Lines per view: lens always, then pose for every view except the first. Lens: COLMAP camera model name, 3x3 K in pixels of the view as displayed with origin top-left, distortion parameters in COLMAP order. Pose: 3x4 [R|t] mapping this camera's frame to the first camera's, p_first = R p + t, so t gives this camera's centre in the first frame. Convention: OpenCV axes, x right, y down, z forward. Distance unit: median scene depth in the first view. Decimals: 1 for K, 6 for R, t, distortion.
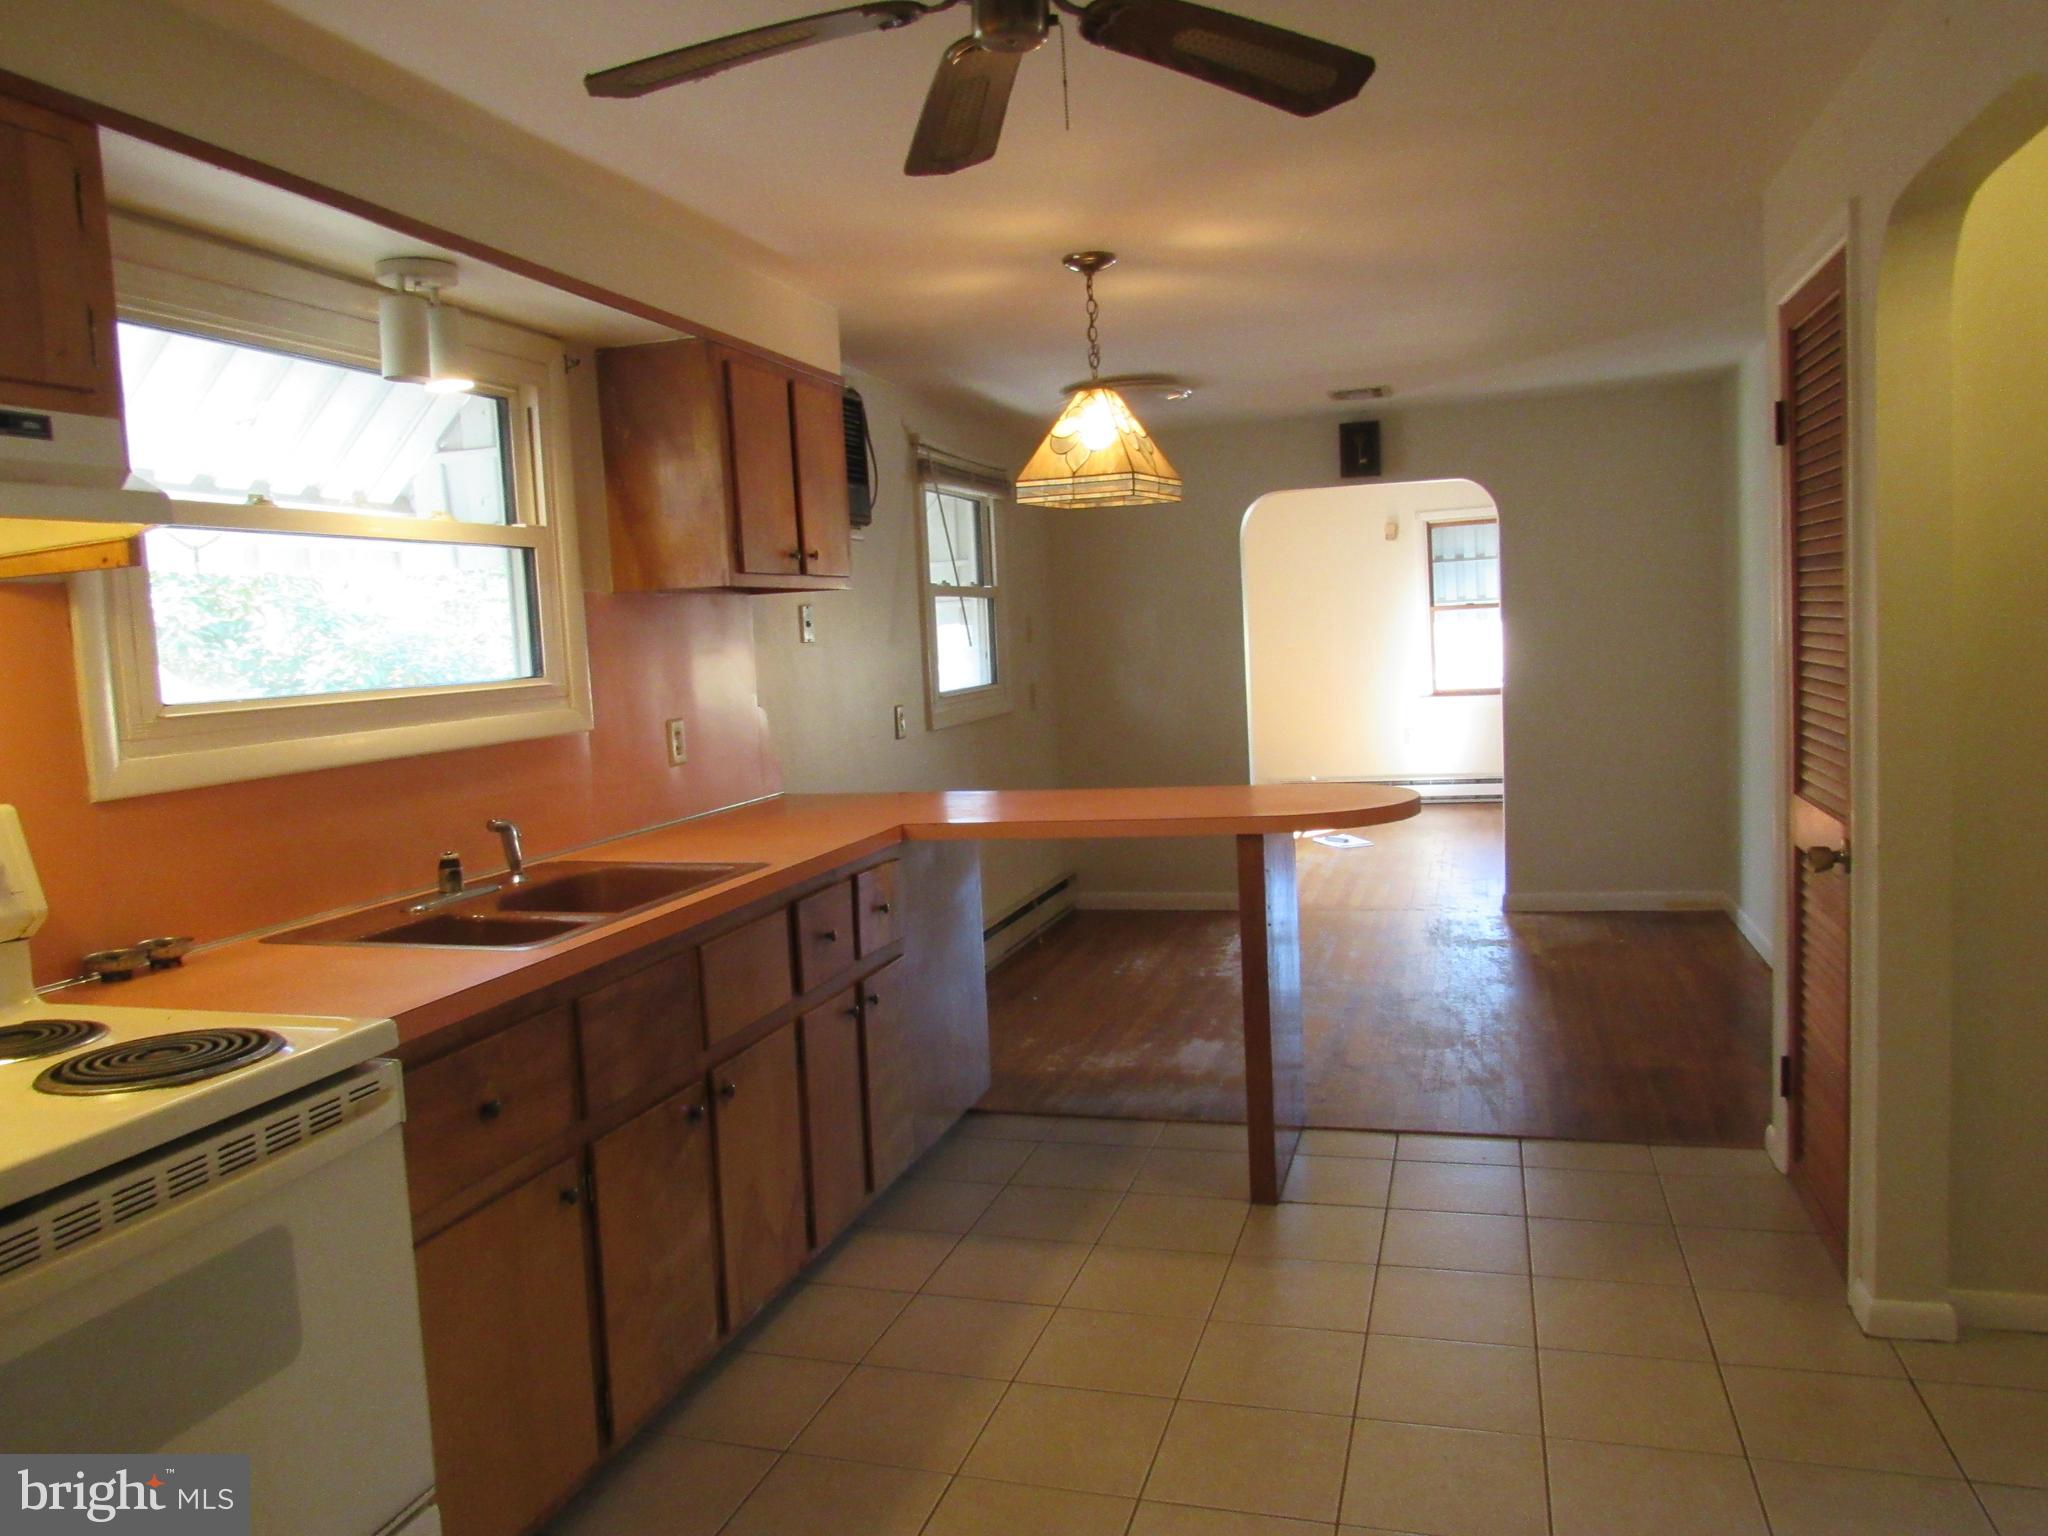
lens RADIAL K [[1507.5, 0, 1021.2], [0, 1507.5, 763.6], [0, 0, 1]] dist [-0.000357, -0.000033]
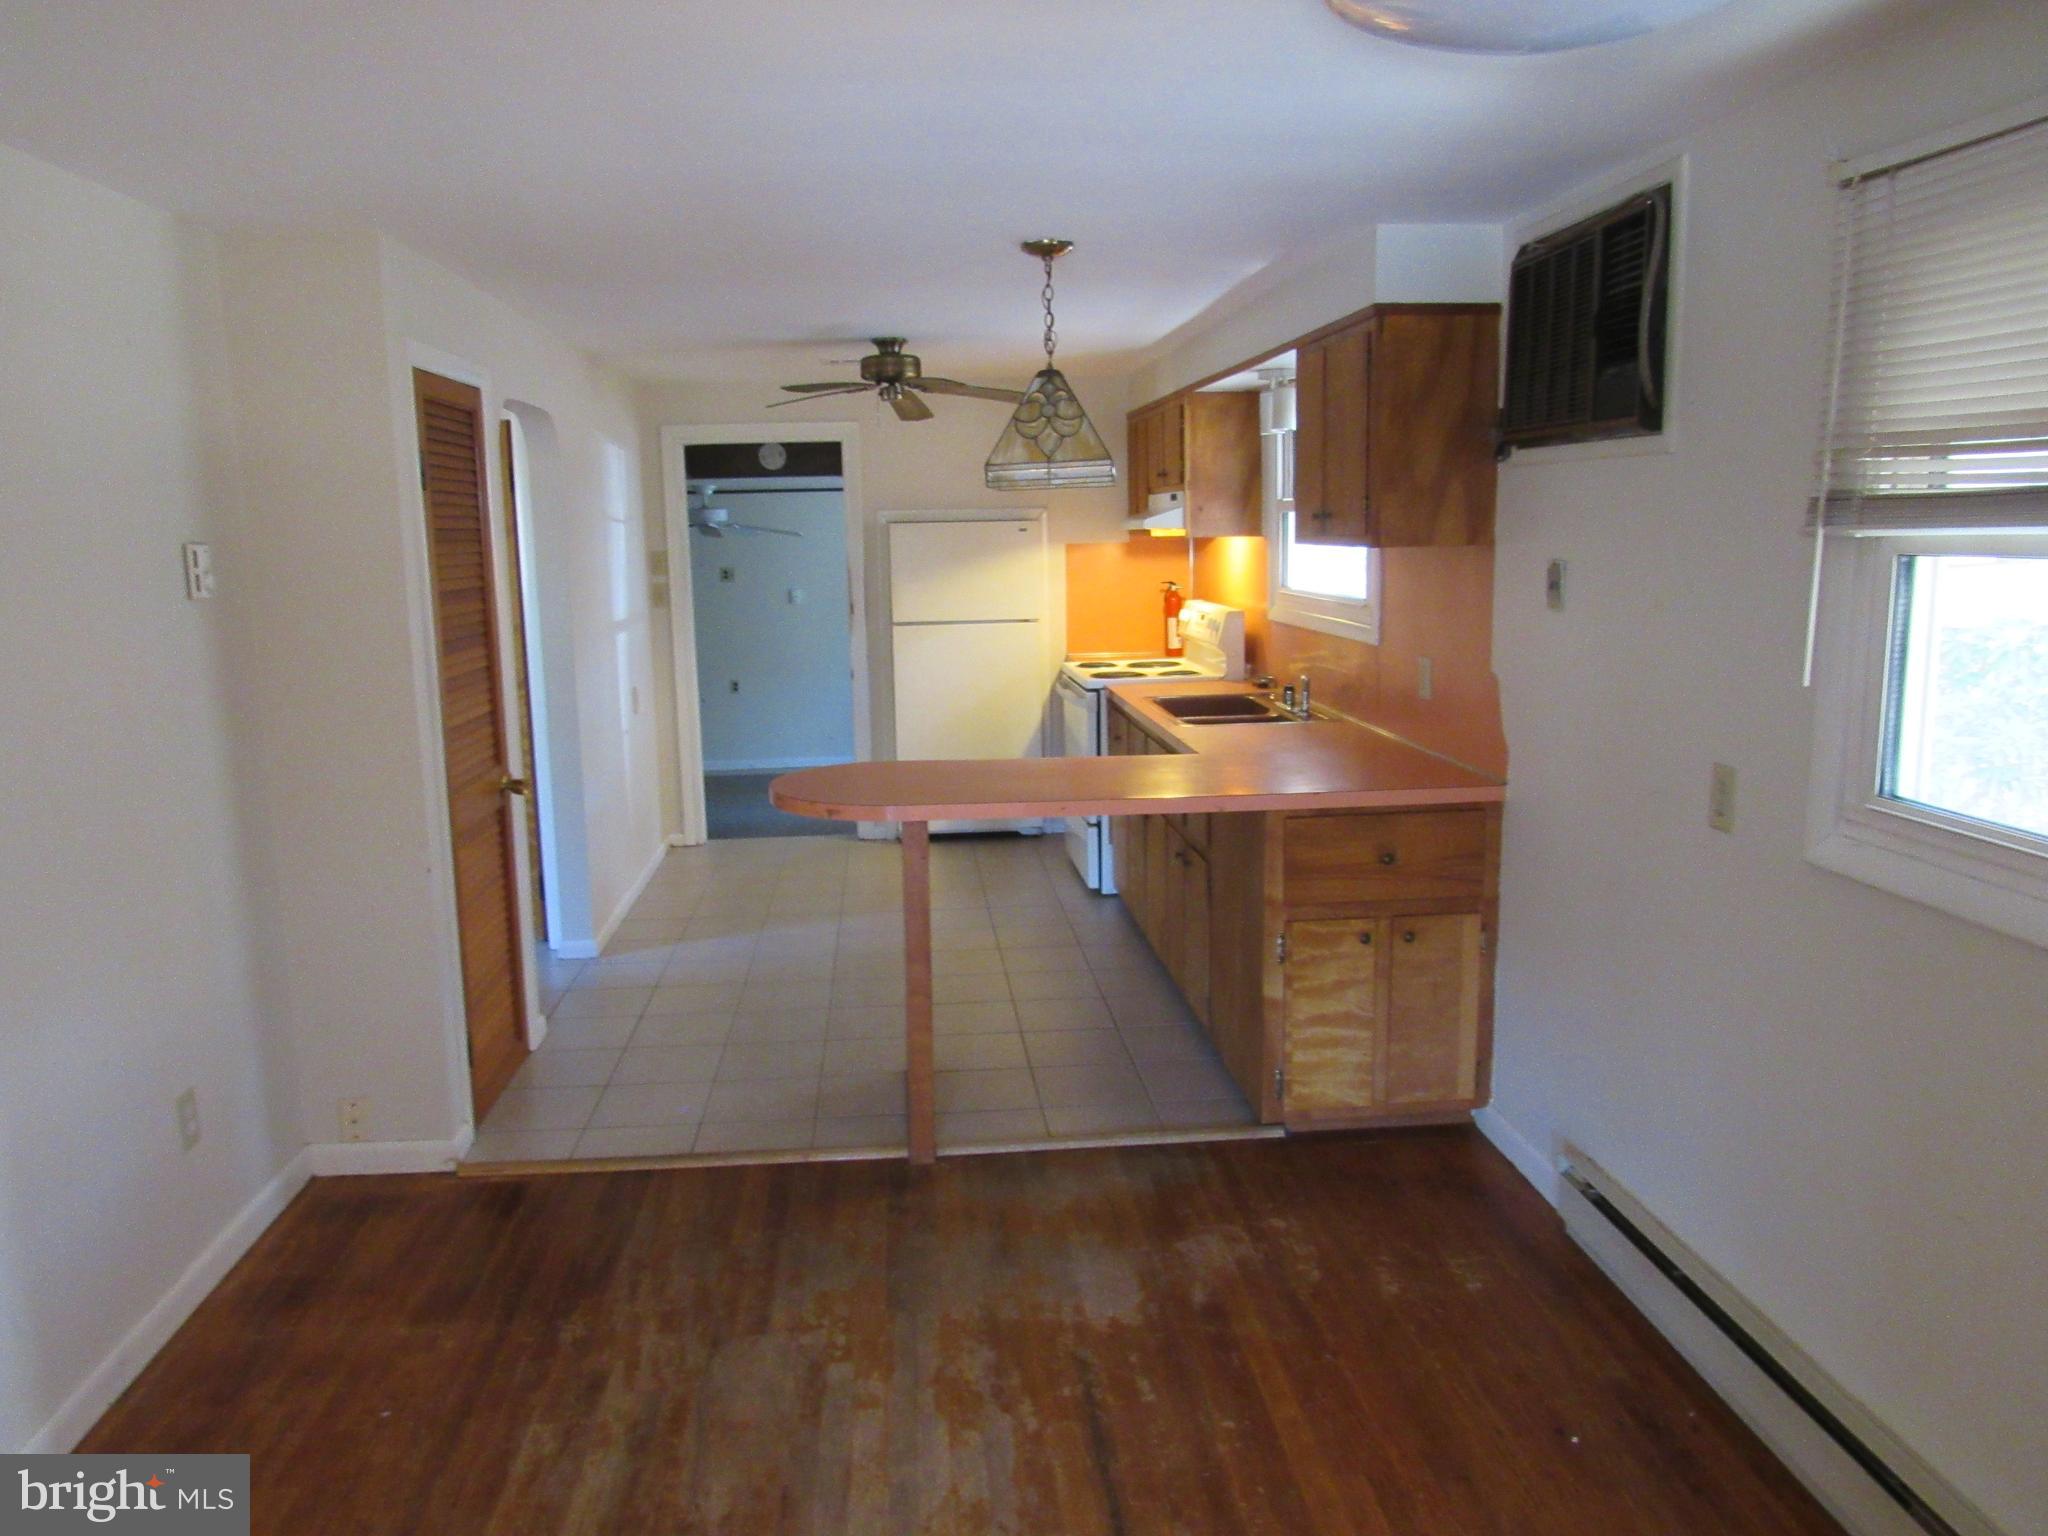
lens RADIAL K [[1468.8, 0, 1021.9], [0, 1468.8, 768.5], [0, 0, 1]] dist [0.000432, 0.000020]
pose [[-0.923941, 0.127947, -0.360504, 0.354697], [0.027179, 0.961981, 0.271762, -0.201726], [0.381569, 0.241293, -0.892291, 1.499135]]
